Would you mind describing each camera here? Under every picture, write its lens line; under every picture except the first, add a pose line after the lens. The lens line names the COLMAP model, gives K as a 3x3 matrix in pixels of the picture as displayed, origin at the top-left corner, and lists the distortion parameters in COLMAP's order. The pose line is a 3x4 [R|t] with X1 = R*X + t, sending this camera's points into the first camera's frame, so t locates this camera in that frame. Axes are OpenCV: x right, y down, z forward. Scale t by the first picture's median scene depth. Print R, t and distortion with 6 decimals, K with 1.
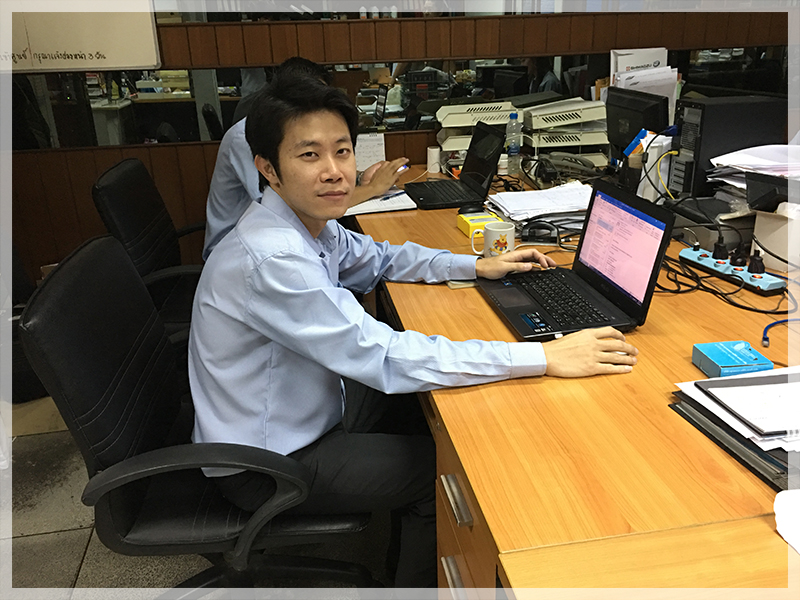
lens RADIAL K [[667.5, 0, 400.5], [0, 667.5, 298.7], [0, 0, 1]] dist [0.054568, -0.080950]
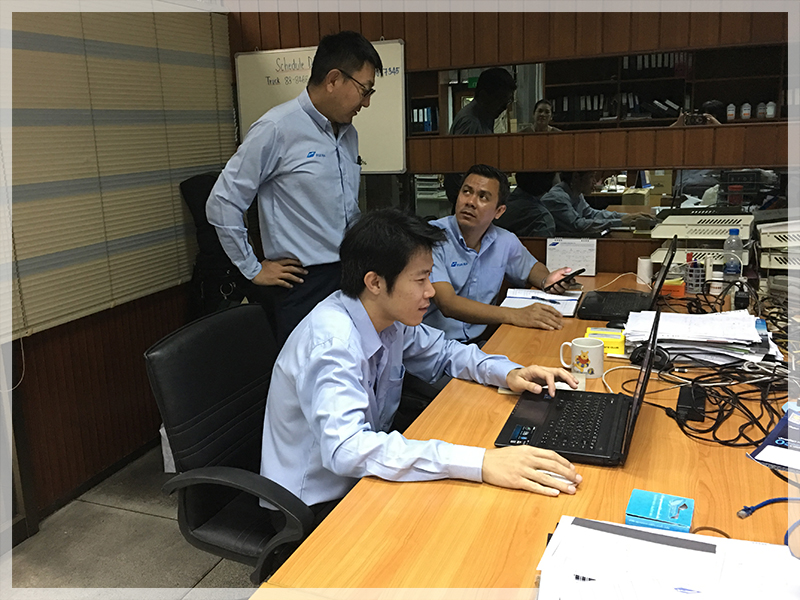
lens RADIAL K [[734.4, 0, 390.1], [0, 734.4, 268.9], [0, 0, 1]] dist [0.025141, -0.024172]
pose [[0.836425, 0.094869, -0.539808, 0.473694], [-0.188661, 0.974553, -0.121054, -0.028924], [0.514587, 0.203094, 0.833038, -0.059942]]
